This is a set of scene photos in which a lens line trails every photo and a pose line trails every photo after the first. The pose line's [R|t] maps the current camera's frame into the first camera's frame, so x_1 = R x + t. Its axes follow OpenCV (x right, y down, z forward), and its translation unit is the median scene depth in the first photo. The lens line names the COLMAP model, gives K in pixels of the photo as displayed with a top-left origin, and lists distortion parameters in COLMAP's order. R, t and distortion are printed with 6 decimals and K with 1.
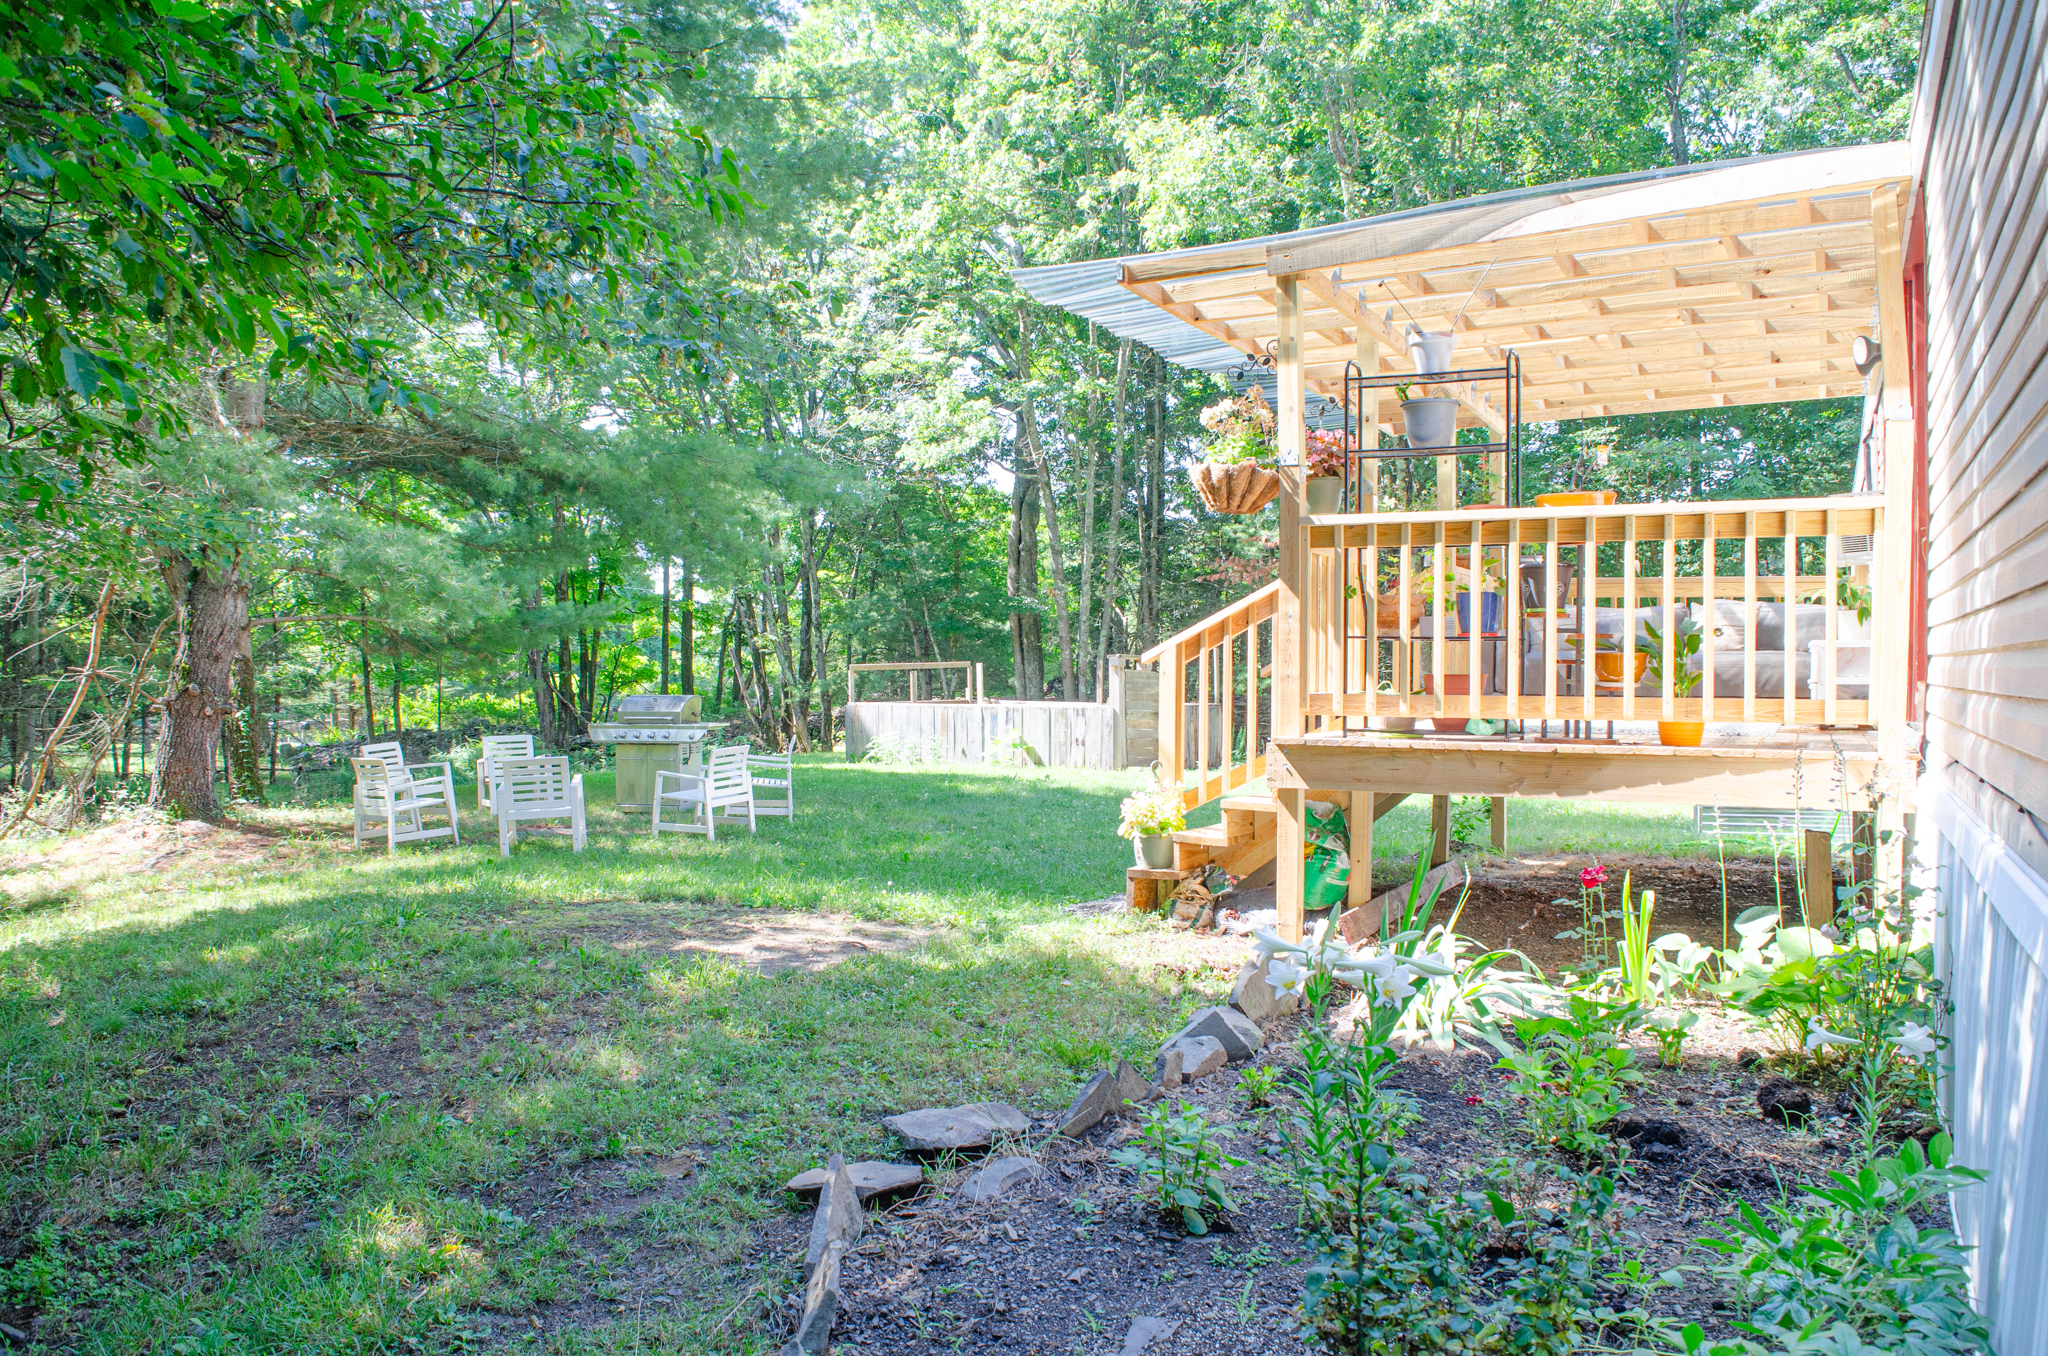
lens RADIAL K [[1612.7, 0, 1027.0], [0, 1612.7, 691.7], [0, 0, 1]] dist [-0.096814, 0.024353]
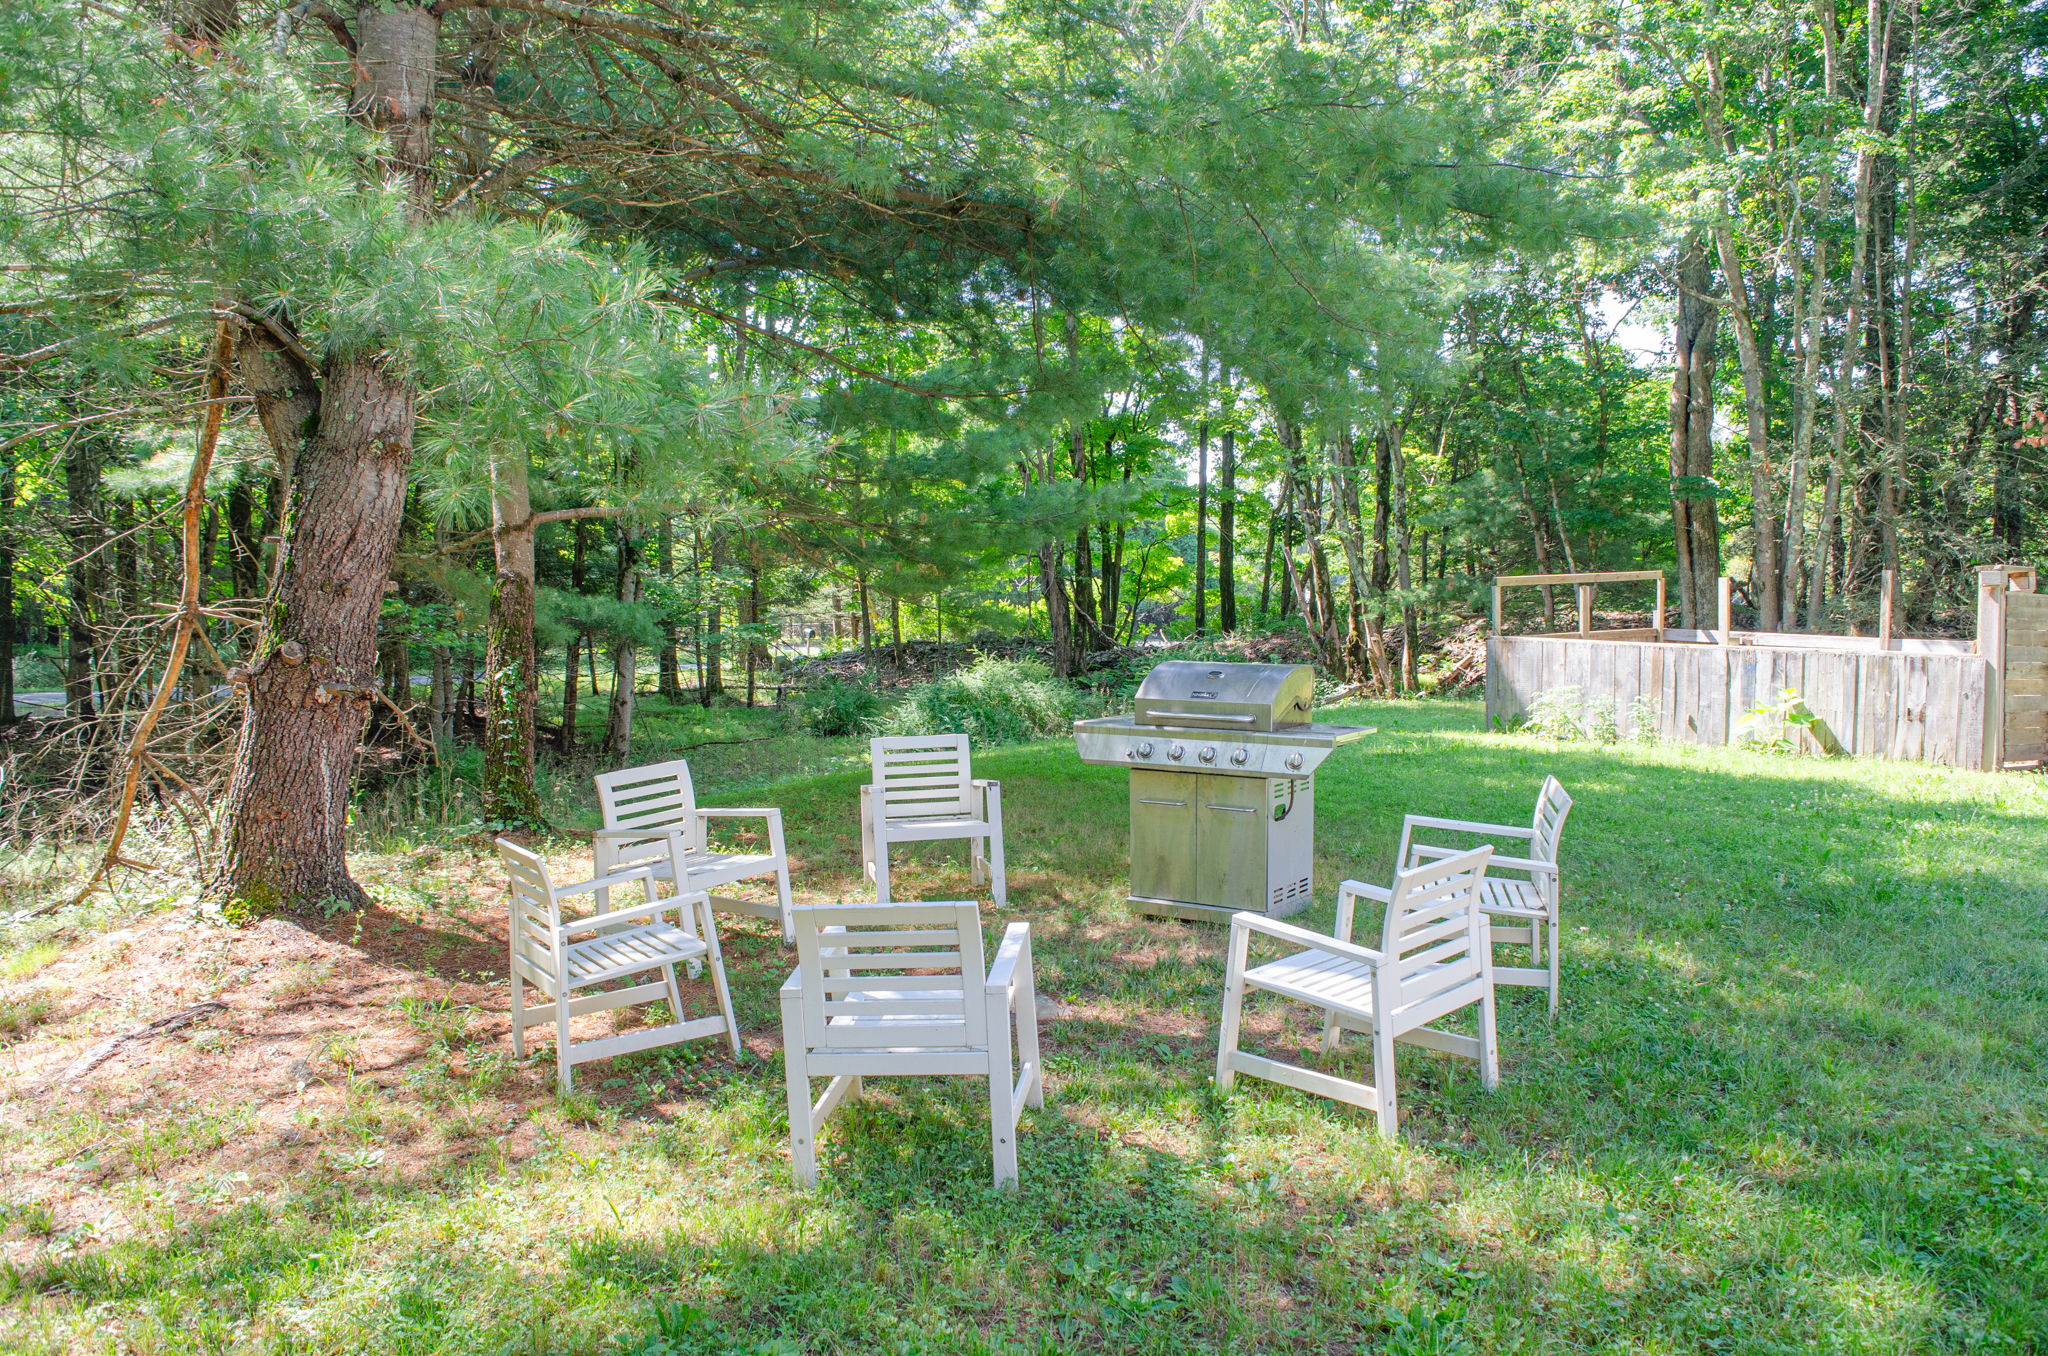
lens RADIAL K [[1612.7, 0, 1022.4], [0, 1612.7, 679.6], [0, 0, 1]] dist [-0.096814, 0.024353]
pose [[0.946815, 0.020722, -0.321111, -0.044951], [-0.002403, 0.998352, 0.057341, -0.006607], [0.321770, -0.053519, 0.945304, 0.180538]]
